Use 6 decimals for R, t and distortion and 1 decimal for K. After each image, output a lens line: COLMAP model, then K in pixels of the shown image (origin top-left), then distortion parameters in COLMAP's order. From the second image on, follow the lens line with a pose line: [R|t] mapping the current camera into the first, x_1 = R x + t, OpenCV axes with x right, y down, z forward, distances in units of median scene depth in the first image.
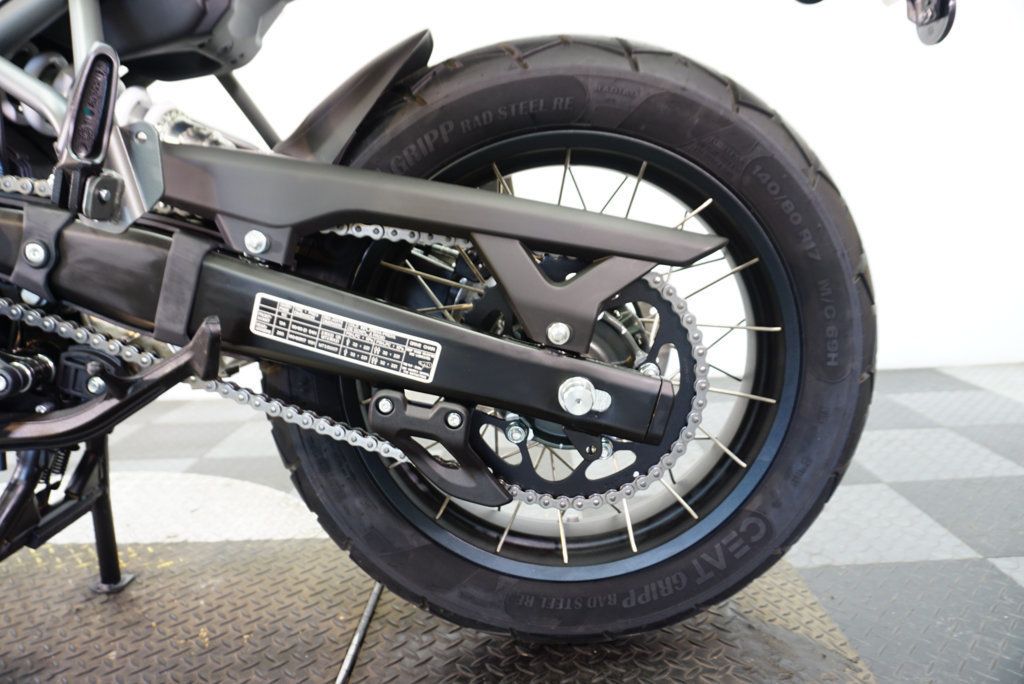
lens RADIAL K [[692.0, 0, 511.0], [0, 692.0, 342.6], [0, 0, 1]] dist [-0.060187, 0.034170]
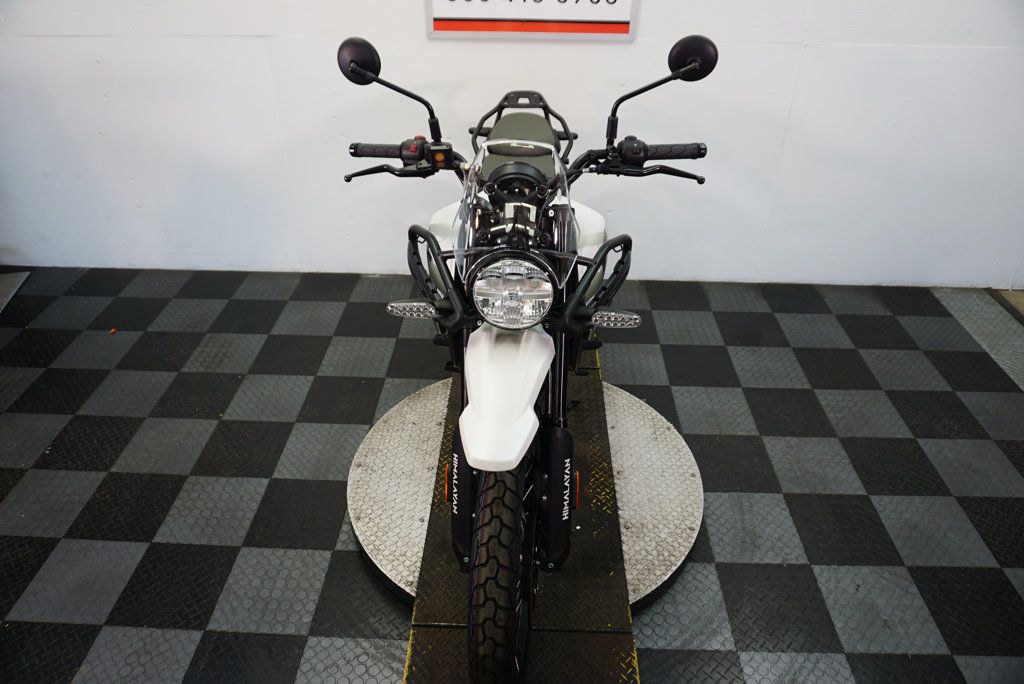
lens RADIAL K [[692.0, 0, 511.0], [0, 692.0, 342.6], [0, 0, 1]] dist [-0.060187, 0.034170]
pose [[0.998290, 0.054203, 0.021898, -1.215754], [-0.058427, 0.912732, 0.404360, -1.305633], [0.001931, -0.404948, 0.914338, -1.626238]]
